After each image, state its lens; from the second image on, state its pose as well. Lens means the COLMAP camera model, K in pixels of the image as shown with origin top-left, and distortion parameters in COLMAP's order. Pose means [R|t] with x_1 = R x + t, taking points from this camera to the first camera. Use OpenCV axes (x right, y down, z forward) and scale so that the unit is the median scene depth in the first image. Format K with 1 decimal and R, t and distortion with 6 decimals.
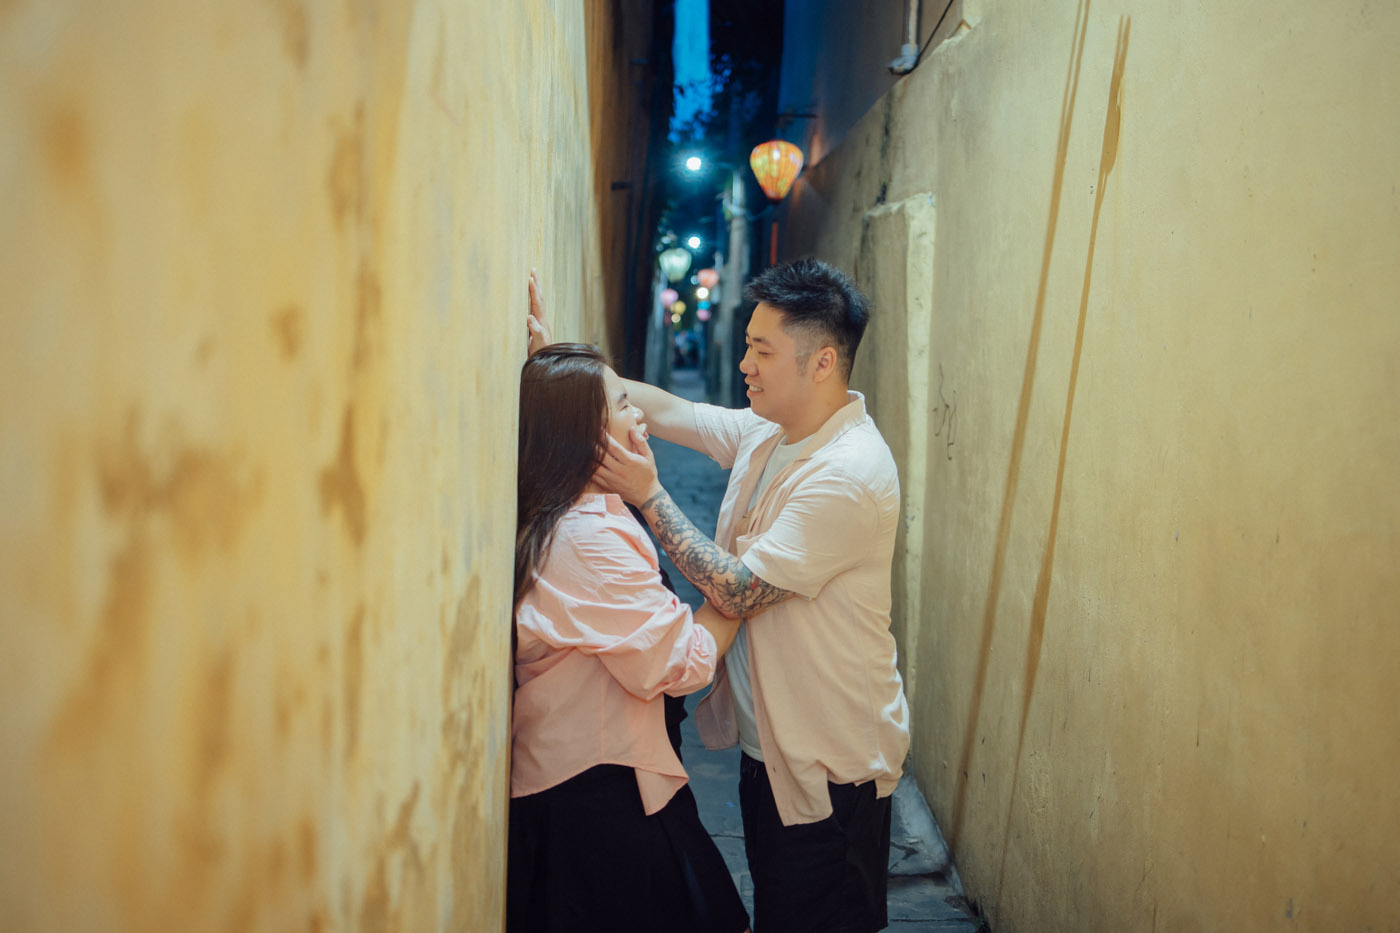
lens RADIAL K [[2272.2, 0, 700.0], [0, 2272.2, 466.5], [0, 0, 1]] dist [-0.114589, 0.078086]
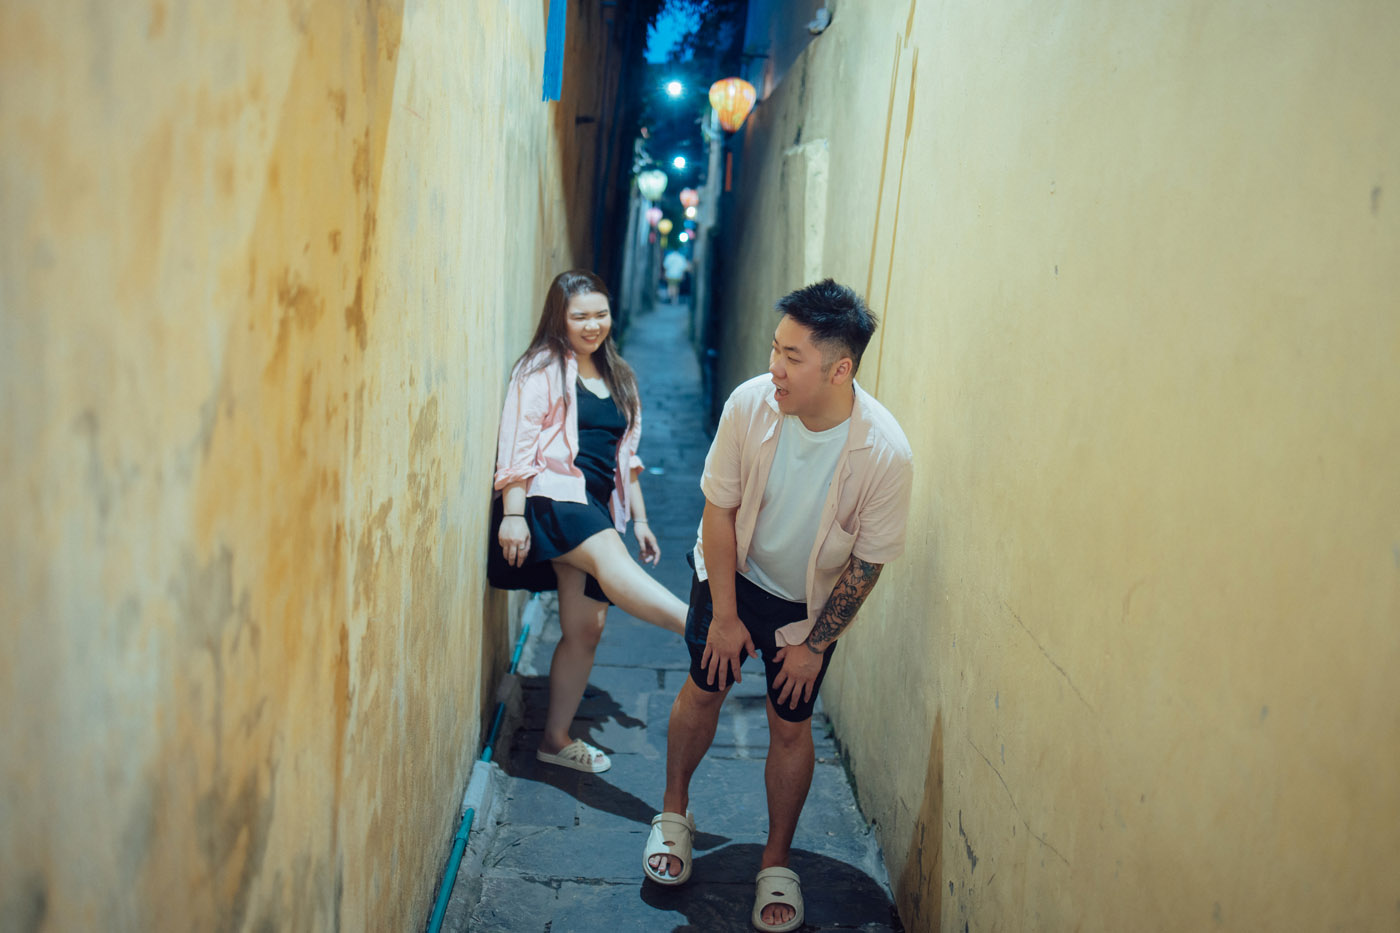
lens RADIAL K [[2321.5, 0, 700.0], [0, 2321.5, 466.5], [0, 0, 1]] dist [0.016389, 0.039464]
pose [[0.999700, 0.024335, 0.002646, 0.034089], [-0.024410, 0.999142, 0.033444, 0.014816], [-0.001830, -0.033499, 0.999437, -0.249419]]
